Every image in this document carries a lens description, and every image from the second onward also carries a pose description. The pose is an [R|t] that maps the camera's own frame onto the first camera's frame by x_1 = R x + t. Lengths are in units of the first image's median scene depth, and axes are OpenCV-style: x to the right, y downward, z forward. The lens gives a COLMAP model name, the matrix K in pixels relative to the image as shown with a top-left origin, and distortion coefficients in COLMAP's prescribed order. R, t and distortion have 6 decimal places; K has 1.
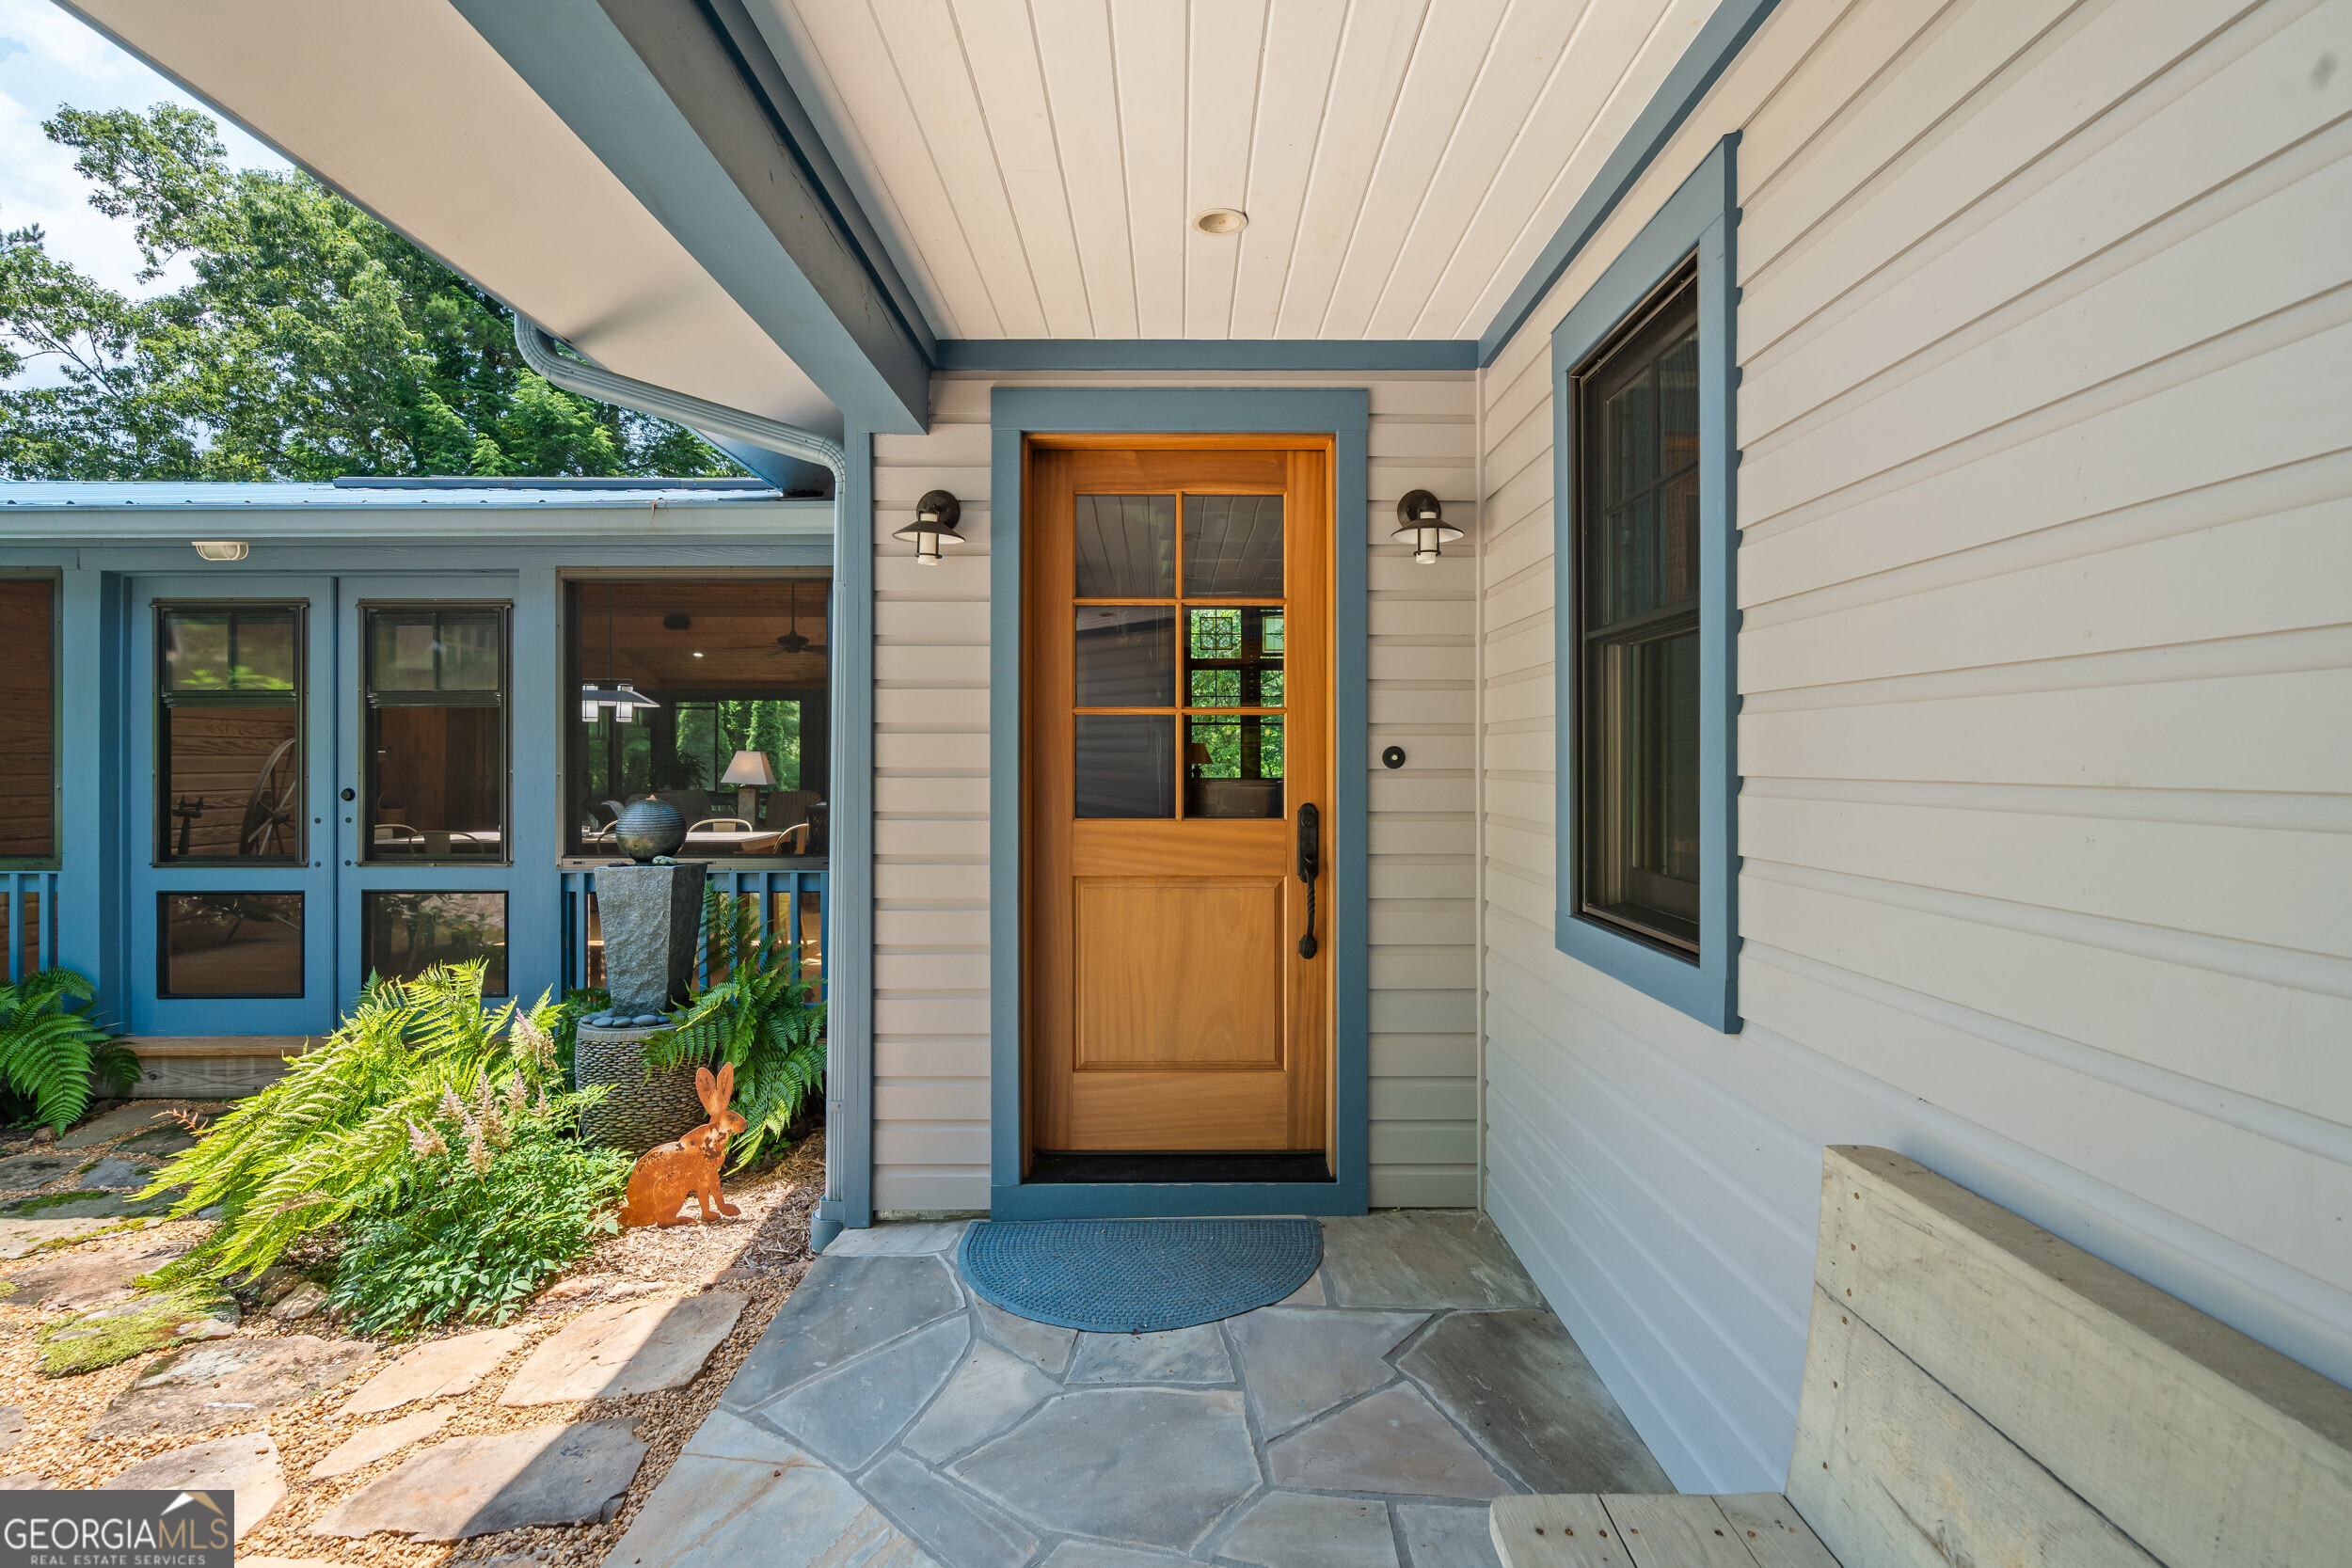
lens RADIAL K [[1168.3, 0, 1167.2], [0, 1168.3, 752.9], [0, 0, 1]] dist [0.001028, 0.002501]
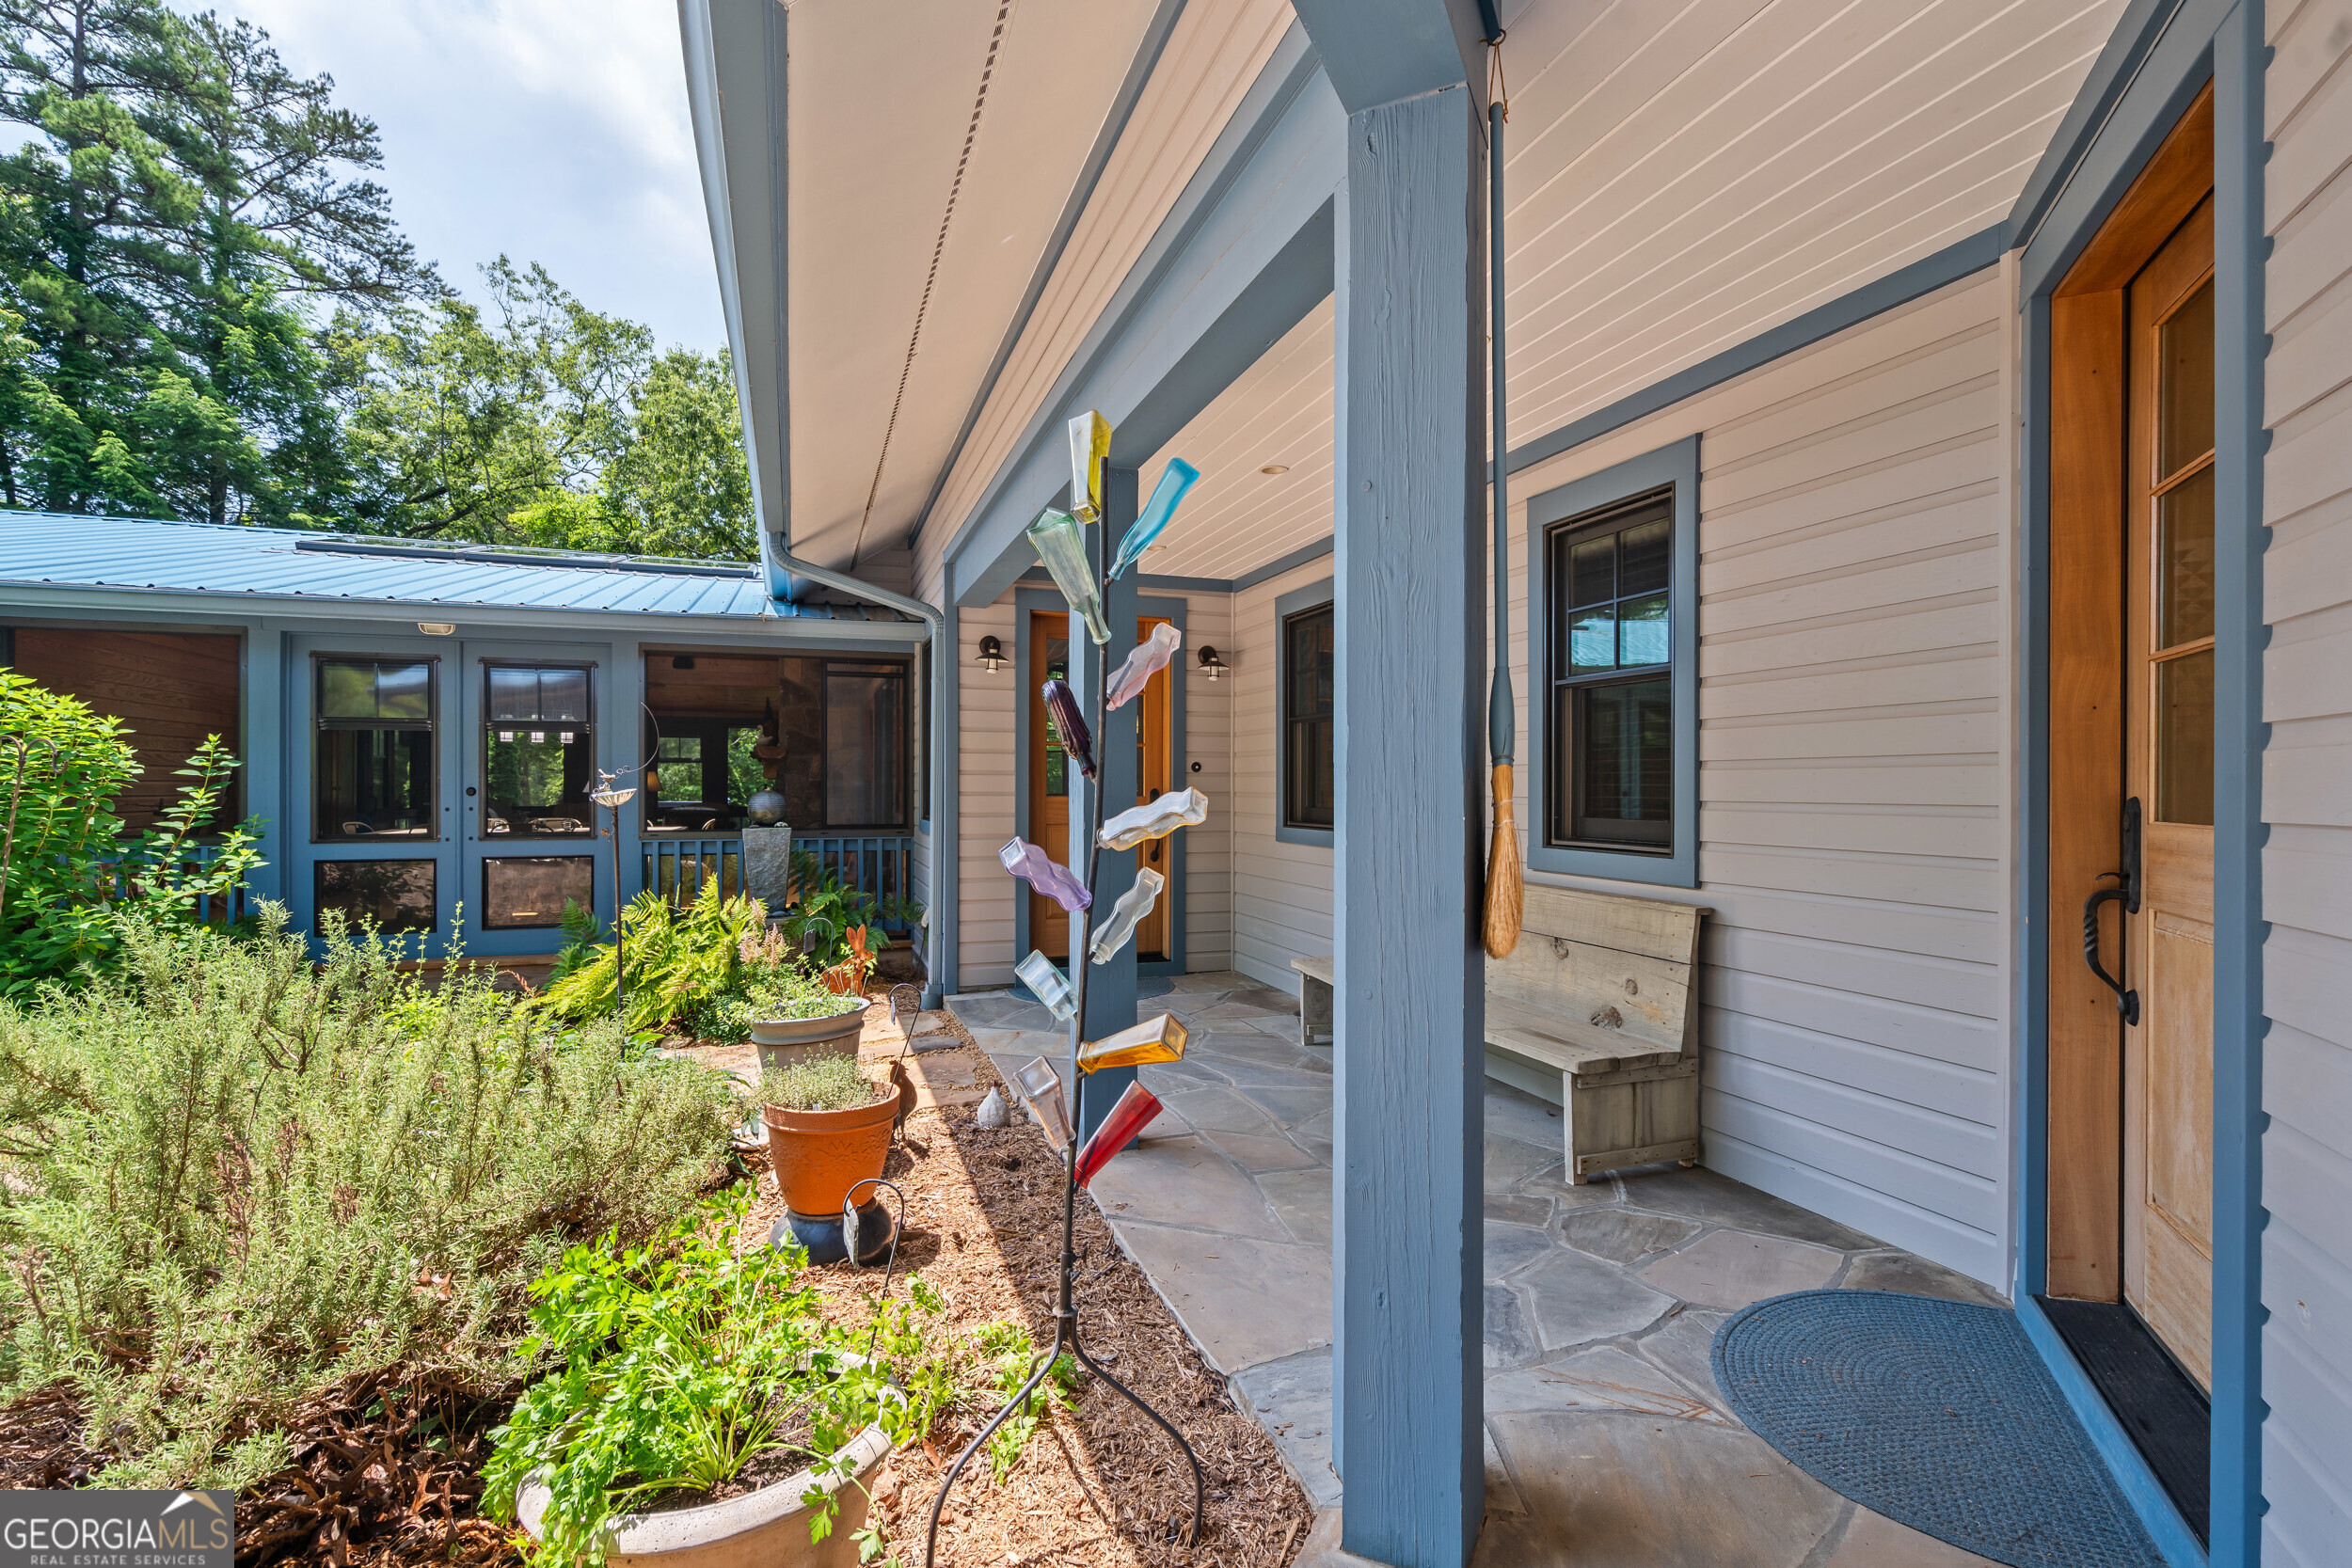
lens RADIAL K [[1063.8, 0, 1178.6], [0, 1063.8, 783.8], [0, 0, 1]] dist [-0.005023, 0.003132]
pose [[0.942214, 0.003228, 0.334997, -0.506355], [-0.005235, 0.999973, 0.005087, 0.024414], [-0.334972, -0.006547, 0.942205, -0.872164]]
